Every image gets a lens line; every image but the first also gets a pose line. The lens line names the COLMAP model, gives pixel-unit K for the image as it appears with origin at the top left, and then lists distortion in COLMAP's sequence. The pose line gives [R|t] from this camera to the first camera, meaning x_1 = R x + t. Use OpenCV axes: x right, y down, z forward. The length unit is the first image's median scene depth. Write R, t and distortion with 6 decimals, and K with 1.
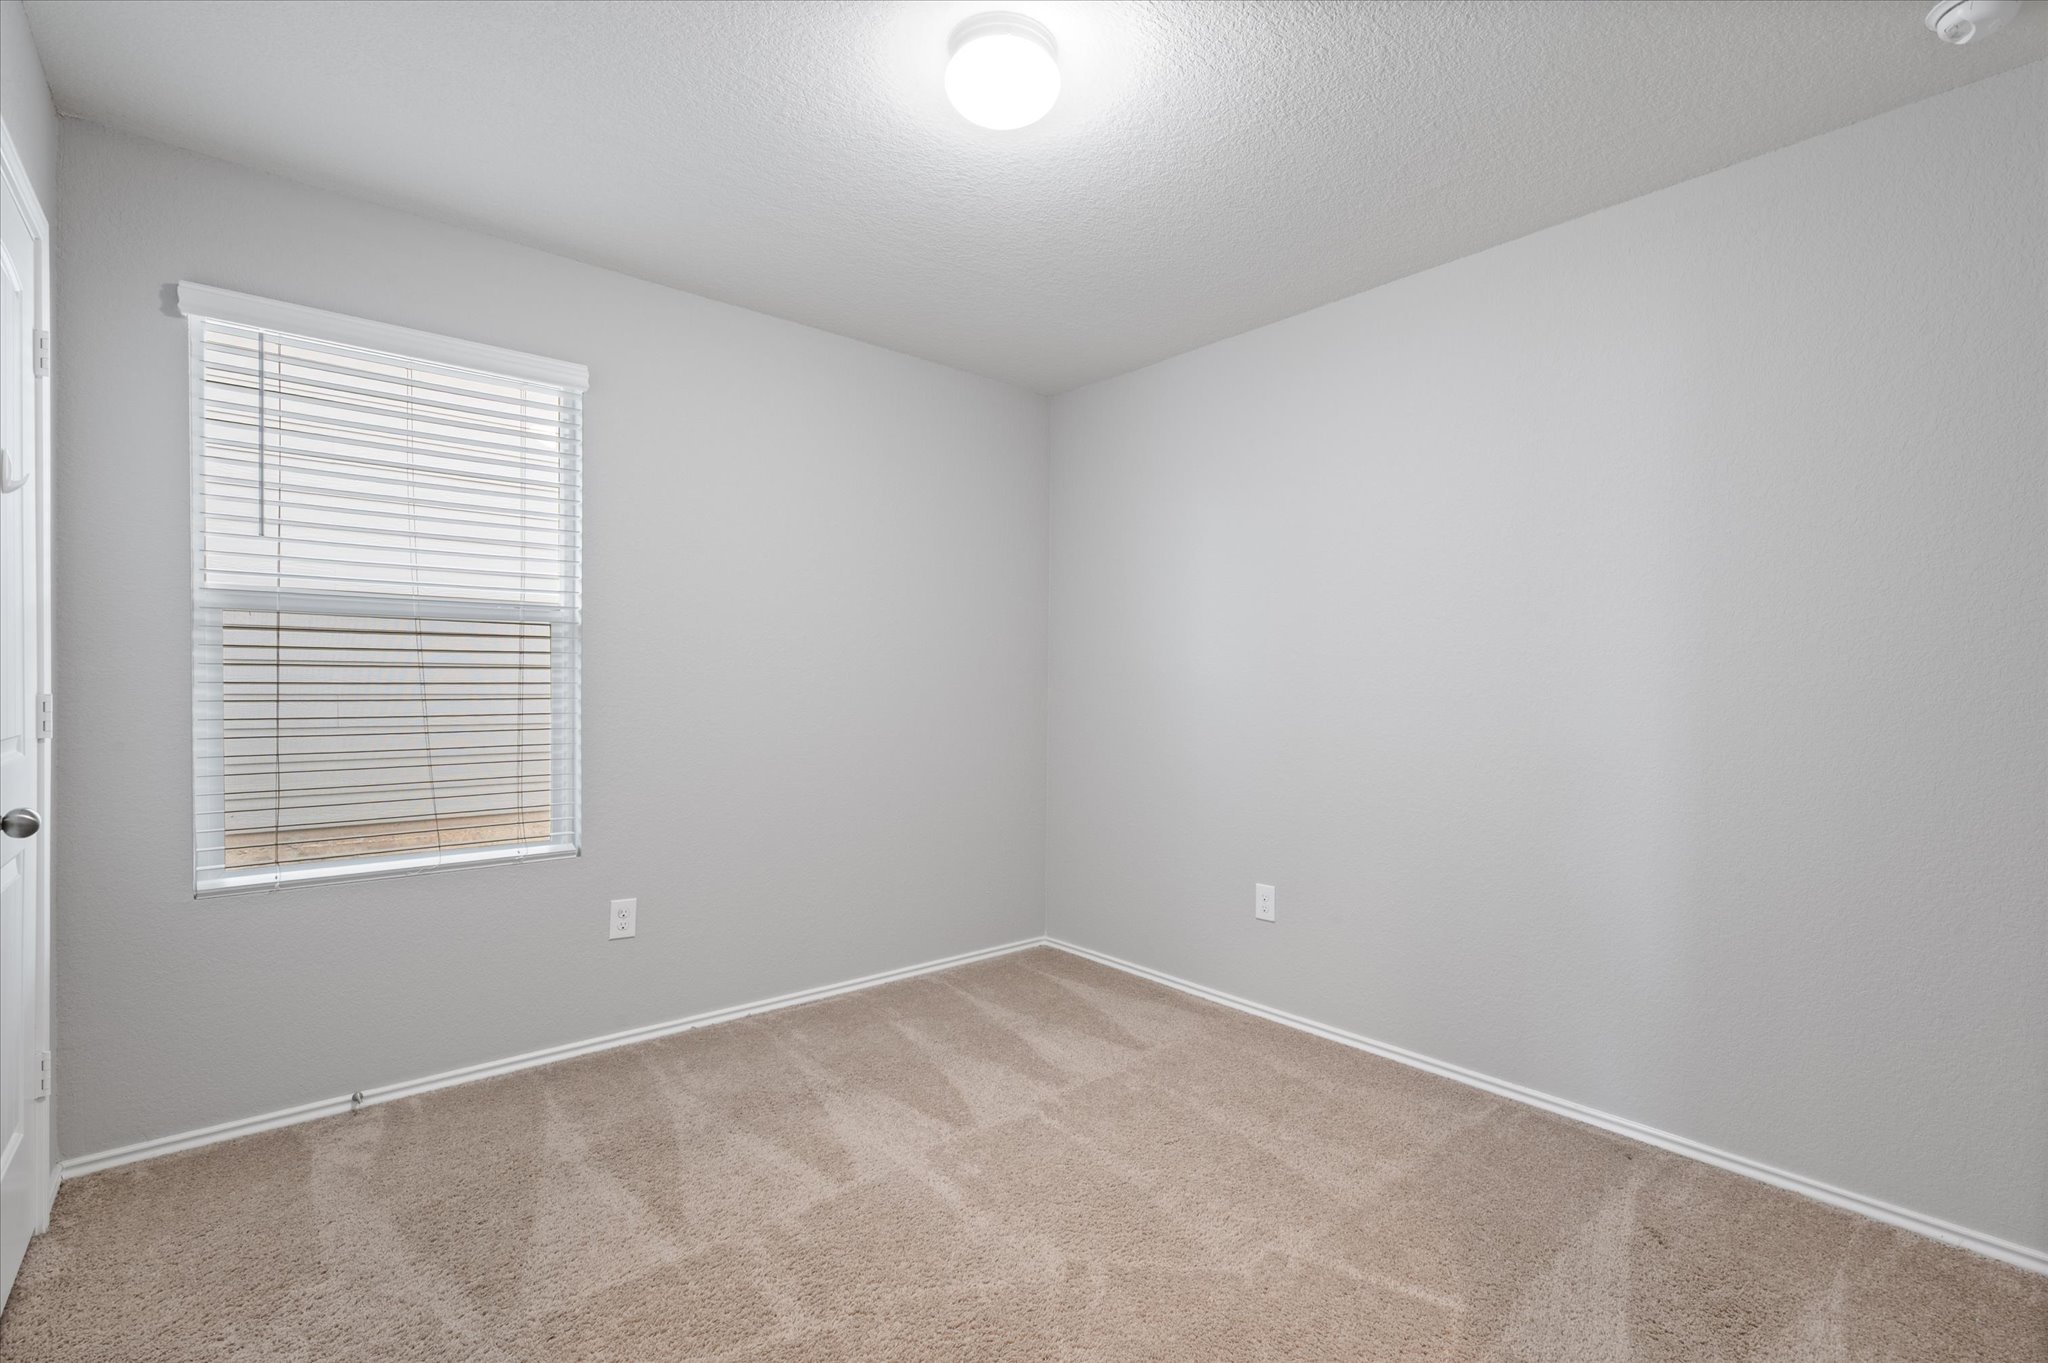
lens RADIAL K [[925.0, 0, 1027.4], [0, 925.0, 691.6], [0, 0, 1]] dist [0.000641, 0.000225]
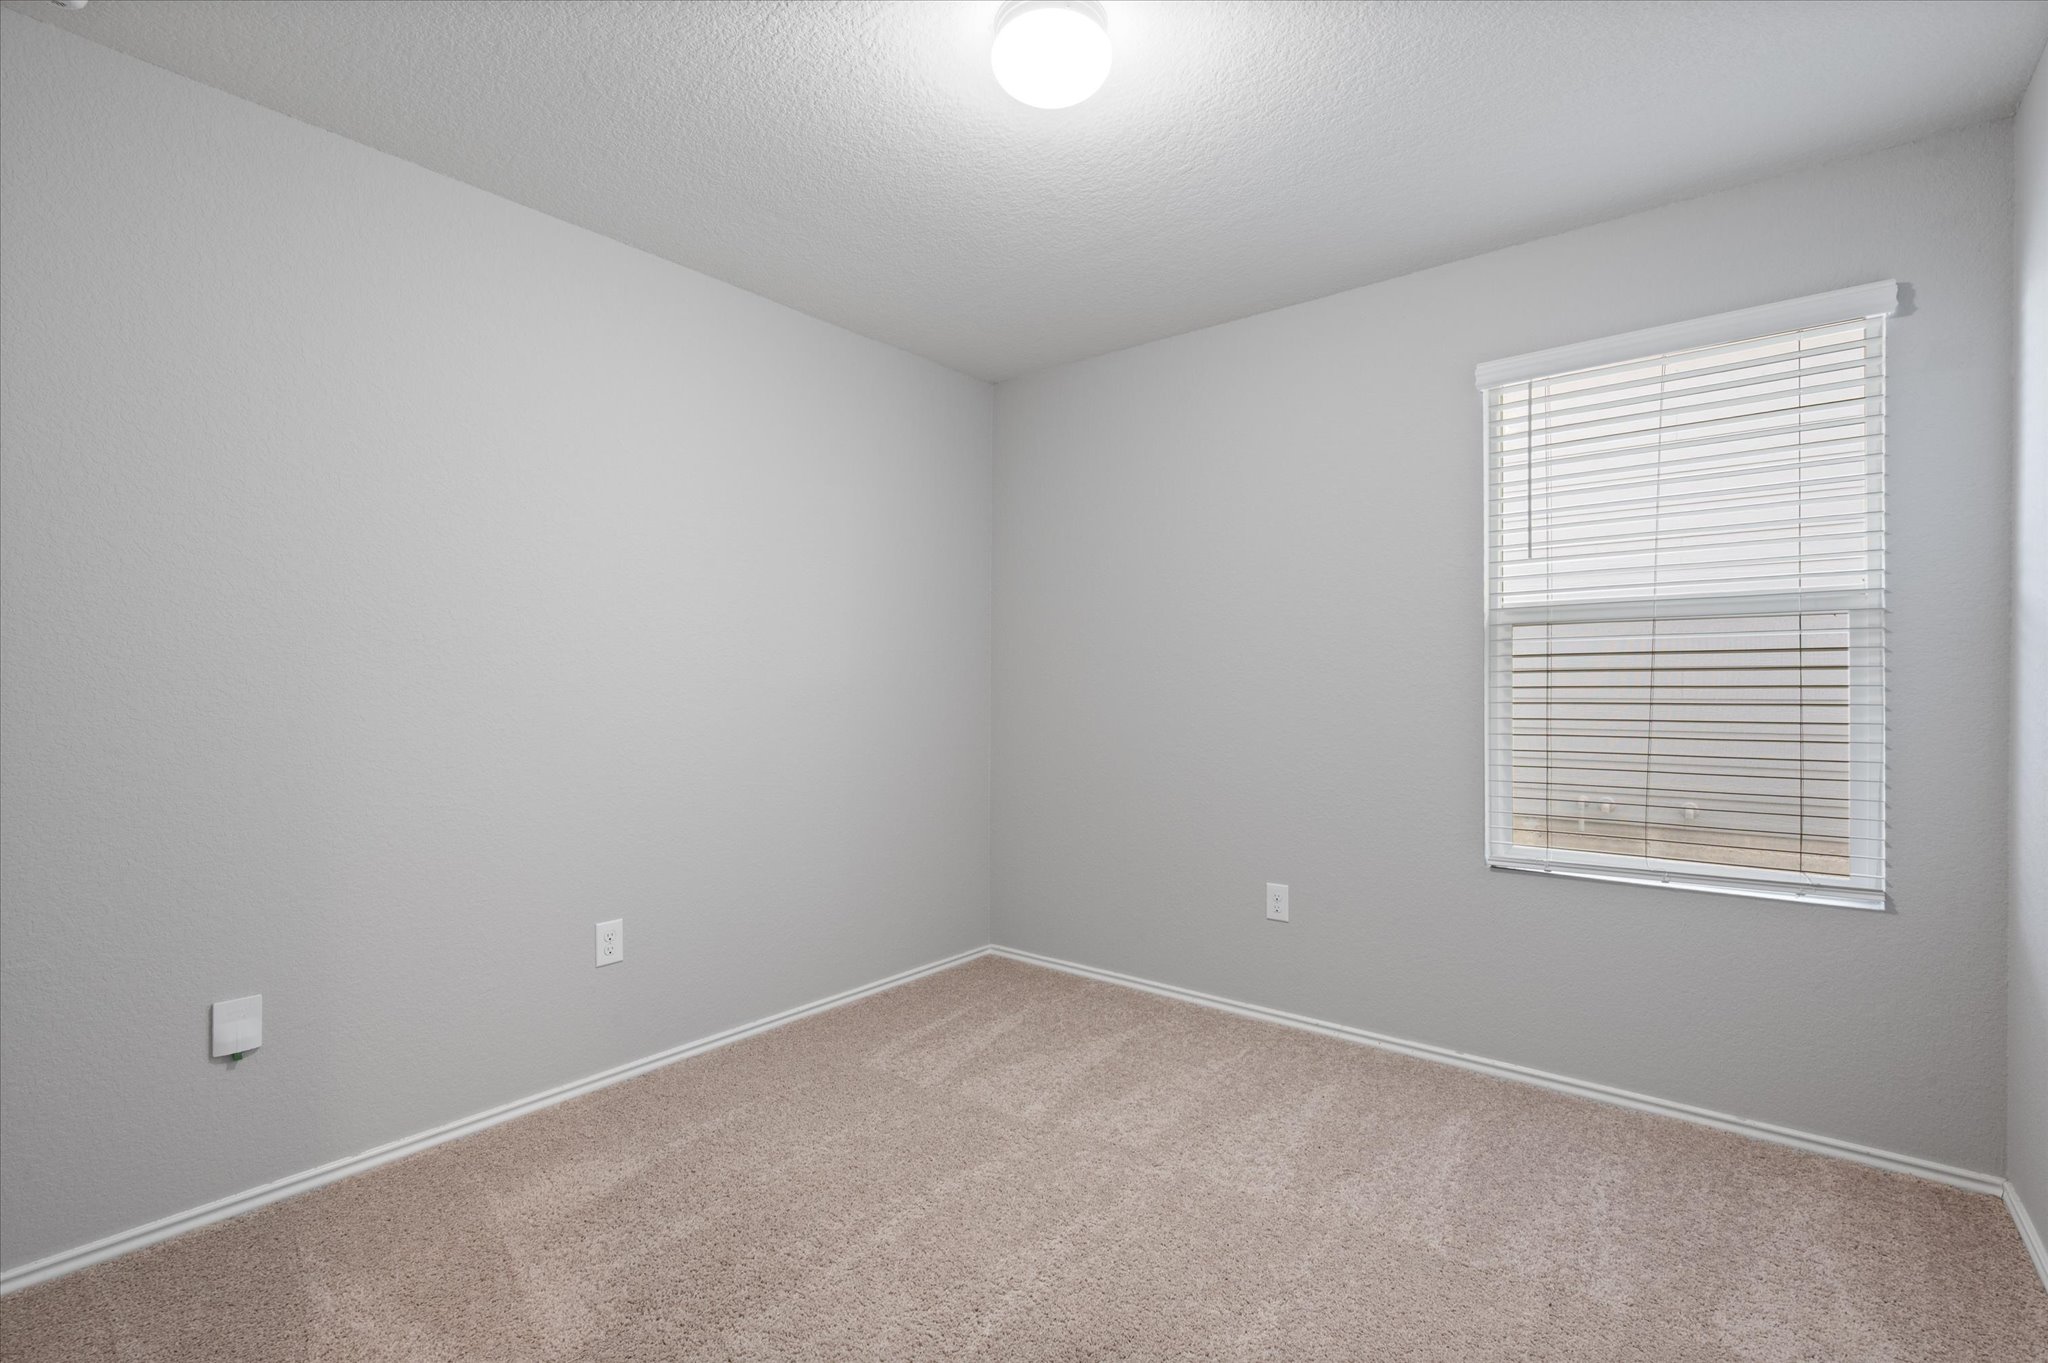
lens RADIAL K [[945.0, 0, 1032.1], [0, 945.0, 676.8], [0, 0, 1]] dist [-0.000211, 0.000154]
pose [[0.183058, -0.013262, -0.983013, 0.209120], [-0.007866, 0.999857, -0.014954, 0.000731], [0.983071, 0.010470, 0.182928, 0.182796]]
